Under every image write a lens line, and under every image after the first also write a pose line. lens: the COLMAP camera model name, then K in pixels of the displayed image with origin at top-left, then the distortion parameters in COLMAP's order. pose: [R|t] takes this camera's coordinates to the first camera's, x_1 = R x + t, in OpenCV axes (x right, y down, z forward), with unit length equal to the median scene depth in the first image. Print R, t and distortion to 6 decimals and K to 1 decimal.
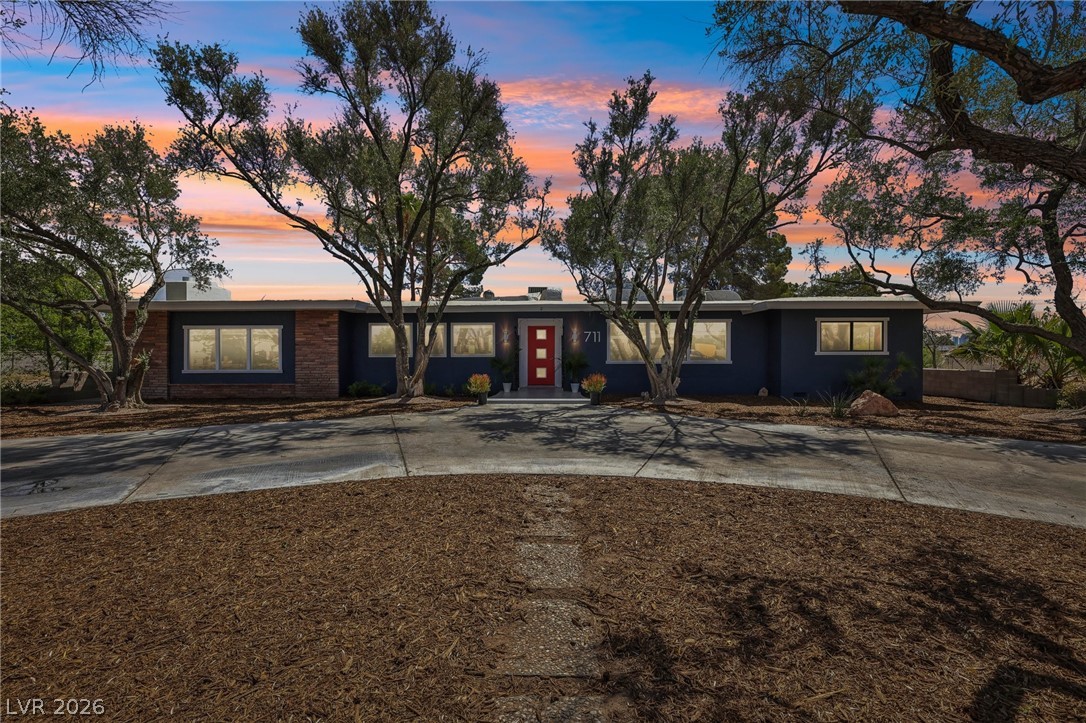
lens RADIAL K [[467.2, 0, 543.1], [0, 467.2, 360.2], [0, 0, 1]] dist [-0.000005, -0.001788]
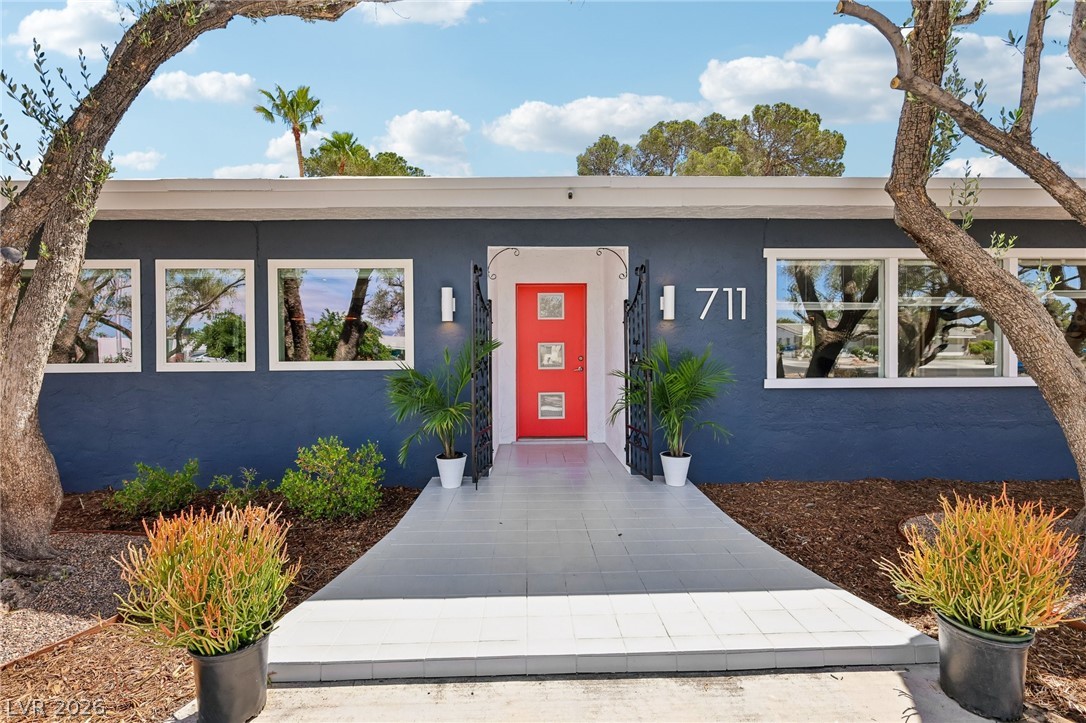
lens RADIAL K [[467.2, 0, 542.8], [0, 467.2, 360.5], [0, 0, 1]] dist [-0.000005, -0.001788]
pose [[0.998845, -0.006342, 0.047628, -0.031460], [0.006198, 0.999976, 0.003166, -0.012870], [-0.047647, -0.002867, 0.998860, 0.682313]]
